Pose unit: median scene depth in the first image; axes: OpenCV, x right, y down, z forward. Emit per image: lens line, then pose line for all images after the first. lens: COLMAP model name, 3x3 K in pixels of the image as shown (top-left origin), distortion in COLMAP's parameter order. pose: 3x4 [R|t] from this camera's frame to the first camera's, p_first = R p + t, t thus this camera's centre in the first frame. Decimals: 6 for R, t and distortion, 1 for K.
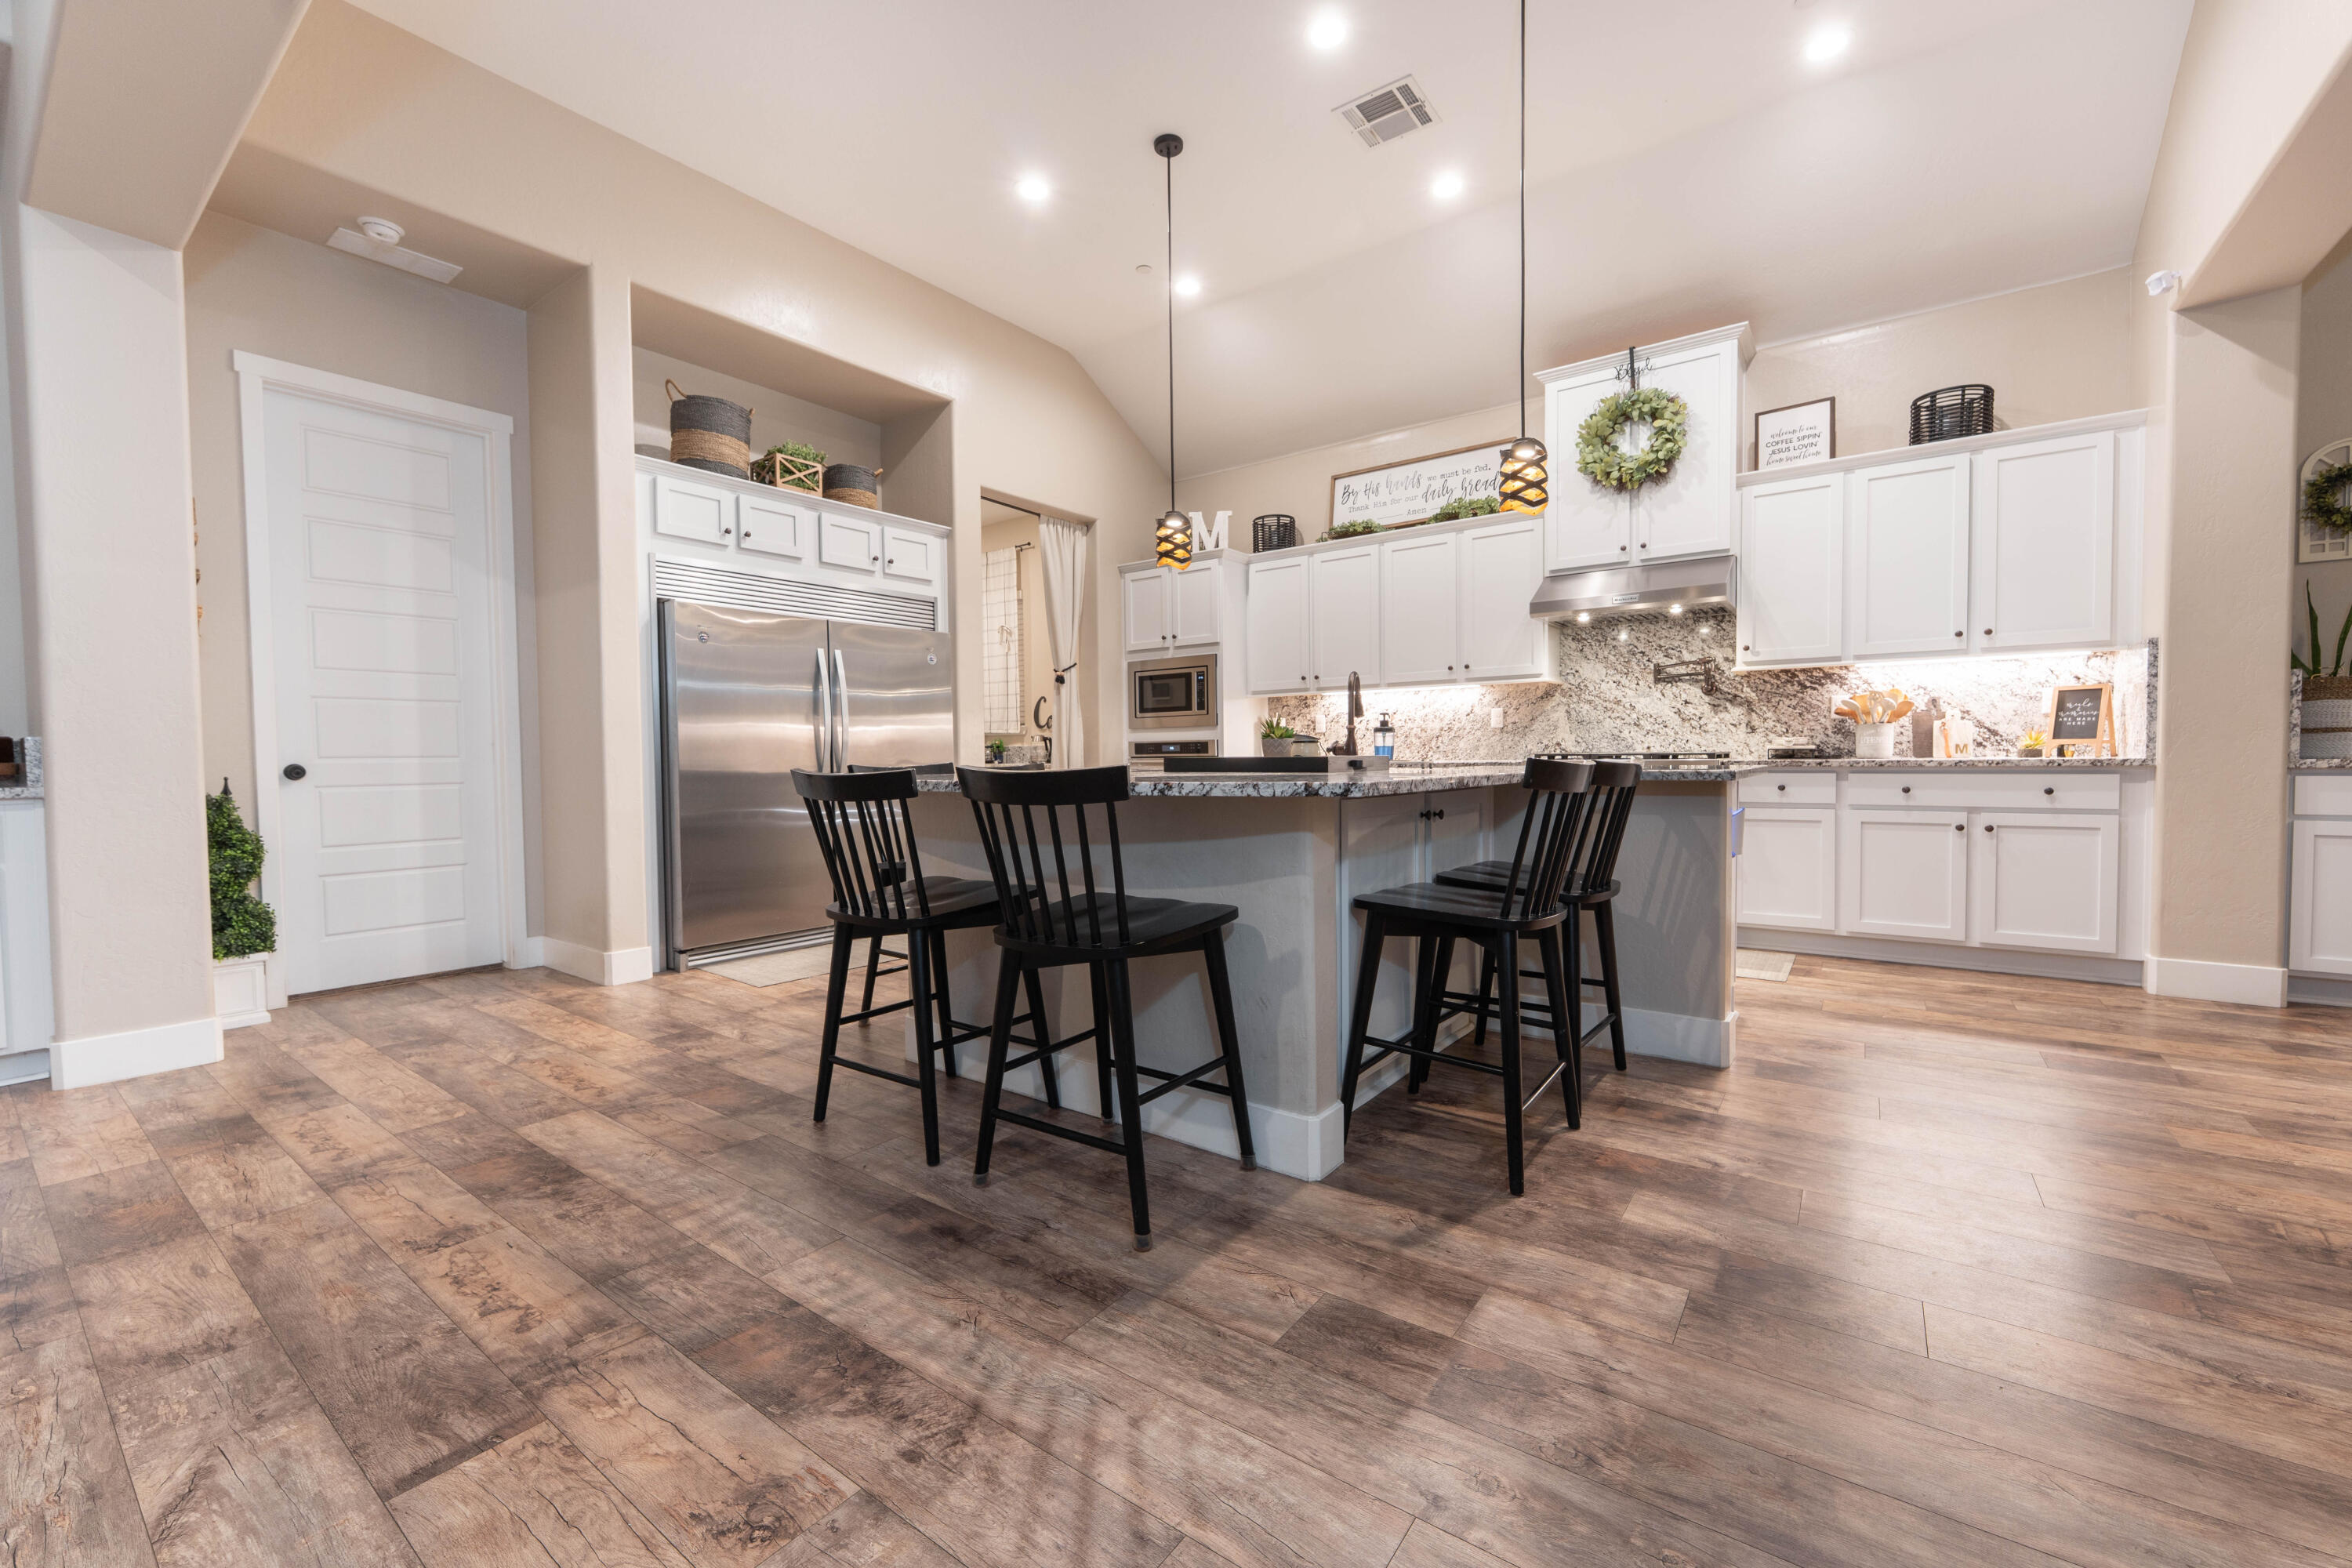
lens RADIAL K [[944.8, 0, 1176.0], [0, 944.8, 784.0], [0, 0, 1]] dist [0.000240, -0.000166]
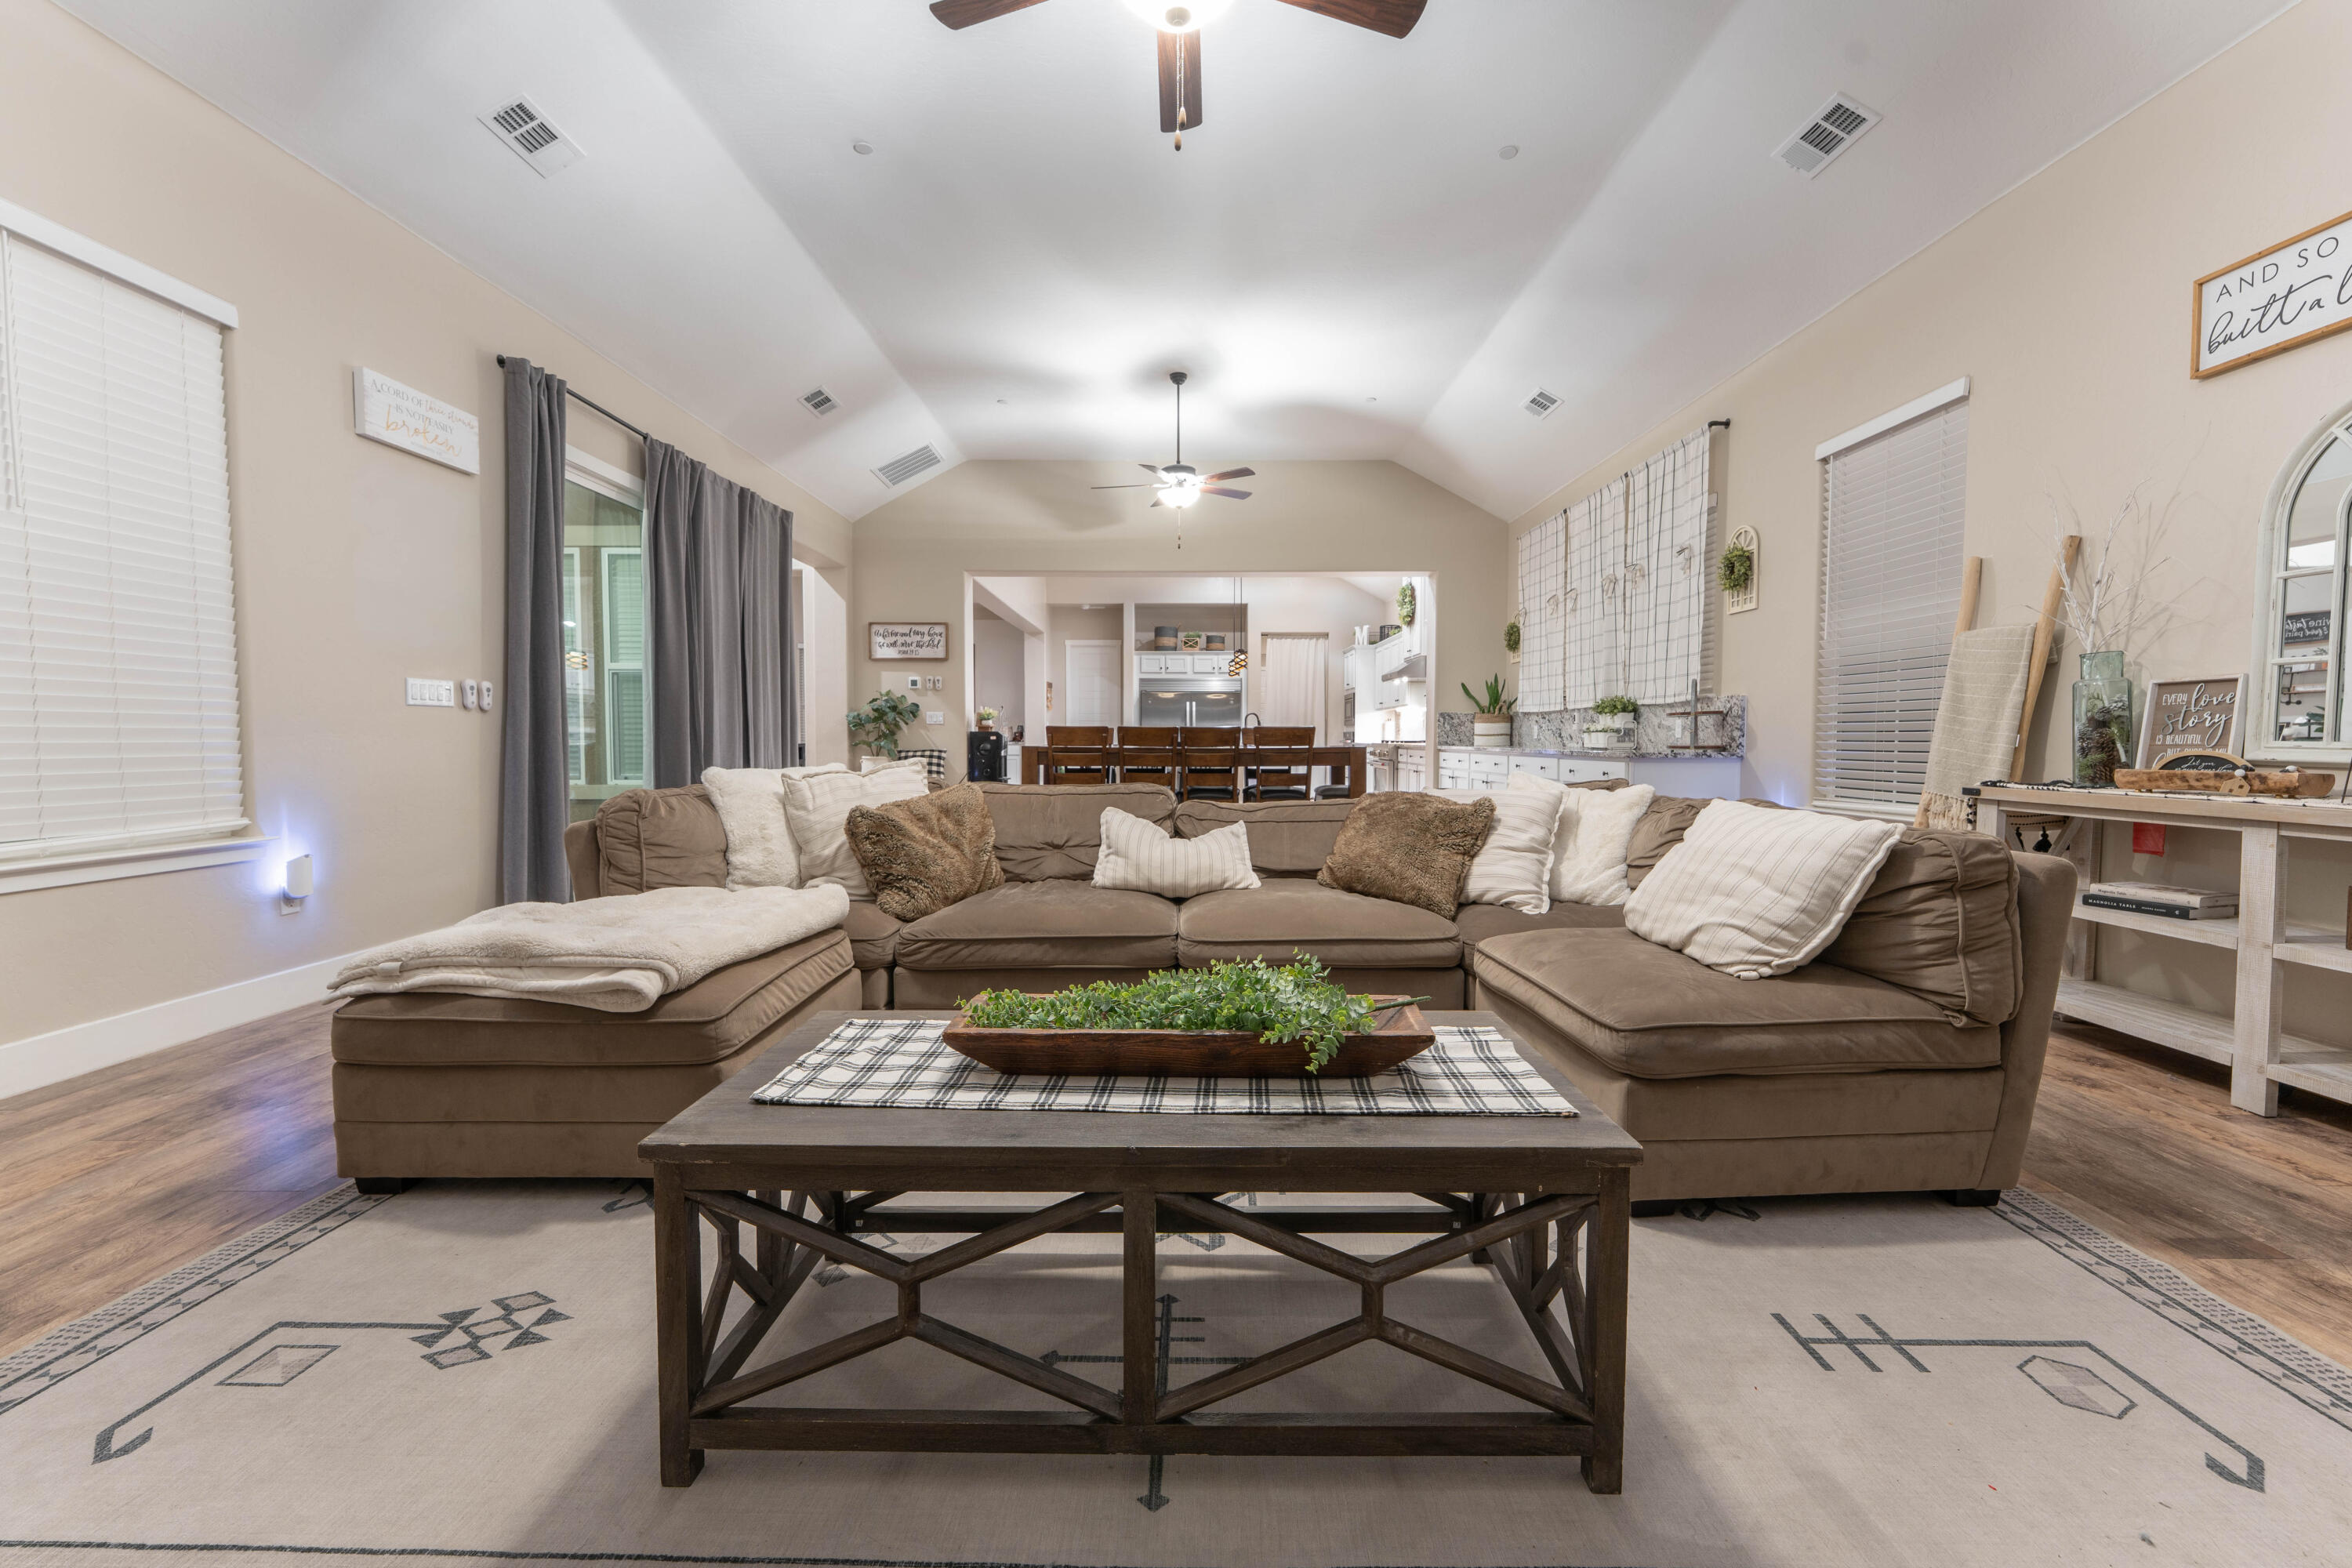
lens RADIAL K [[965.2, 0, 1177.3], [0, 965.2, 780.3], [0, 0, 1]] dist [-0.000885, -0.000279]
pose [[0.593991, 0.048922, -0.802983, 2.081114], [-0.031469, 0.998798, 0.037573, -0.005882], [0.803856, 0.002950, 0.594816, -0.866478]]
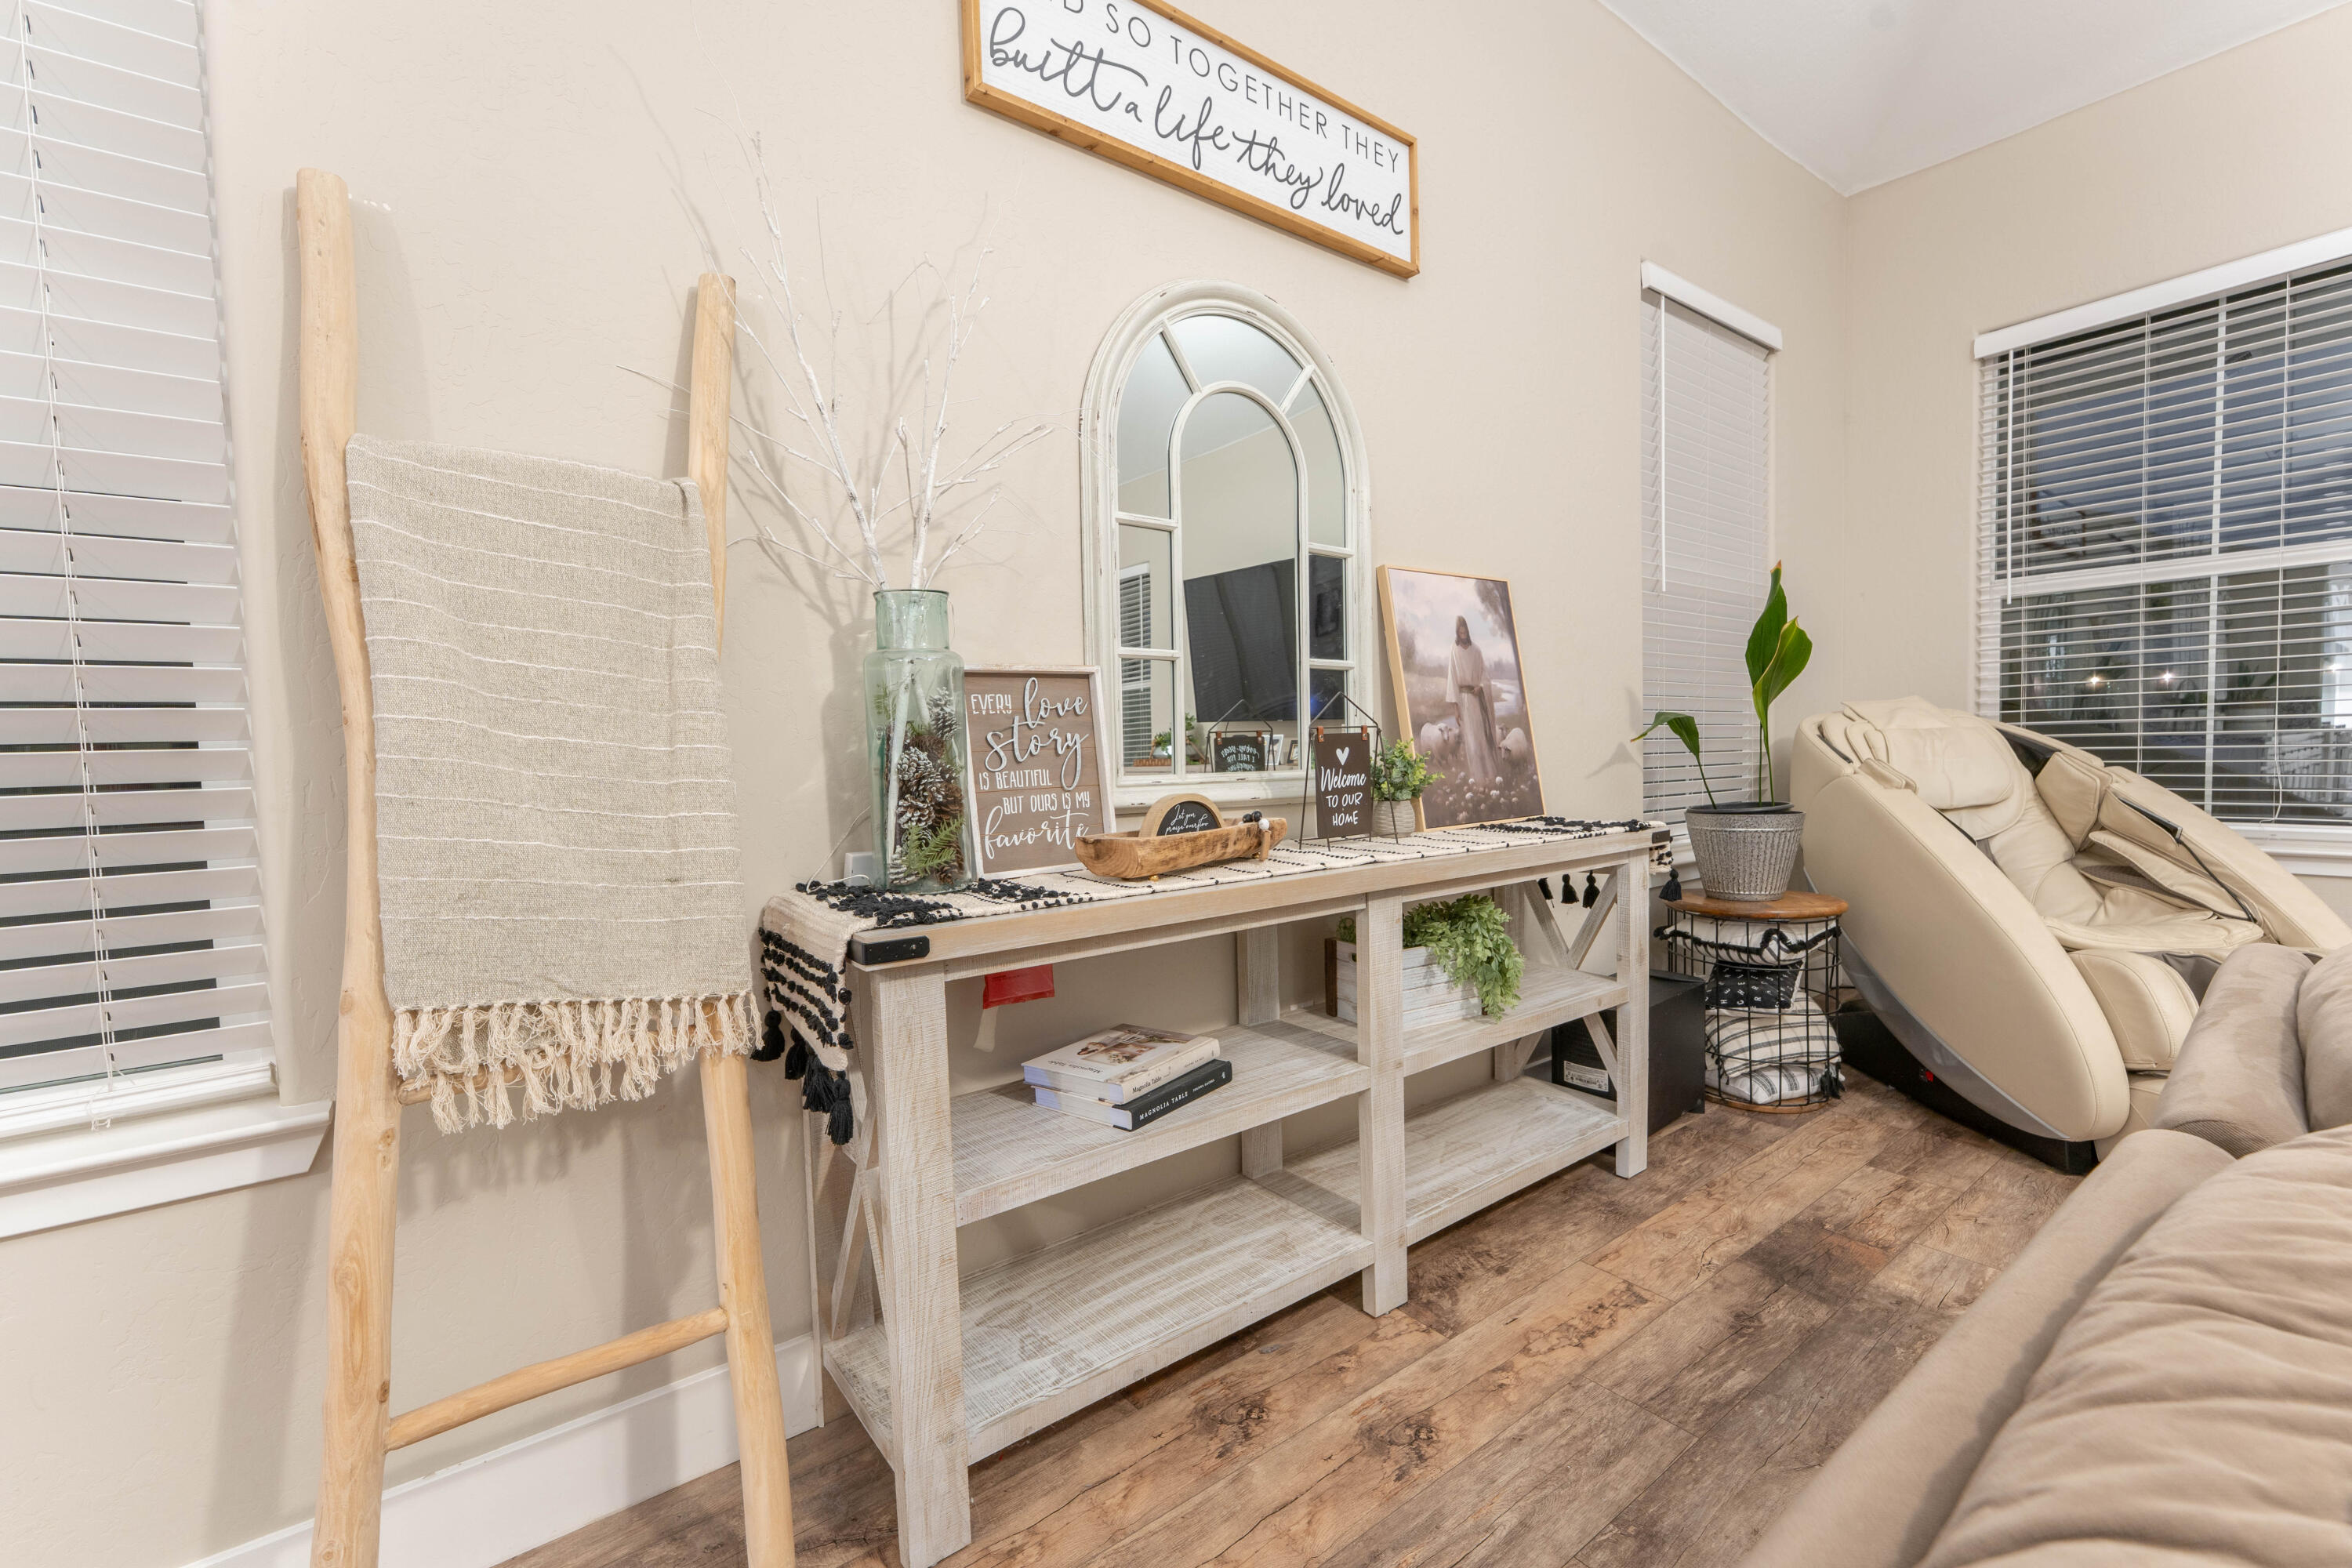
lens RADIAL K [[989.5, 0, 1185.7], [0, 989.5, 790.0], [0, 0, 1]] dist [-0.000610, -0.000110]
pose [[0.269640, -0.038057, 0.962209, 1.653108], [0.050641, 0.998397, 0.025297, -0.031208], [-0.961629, 0.041906, 0.271135, -0.127831]]
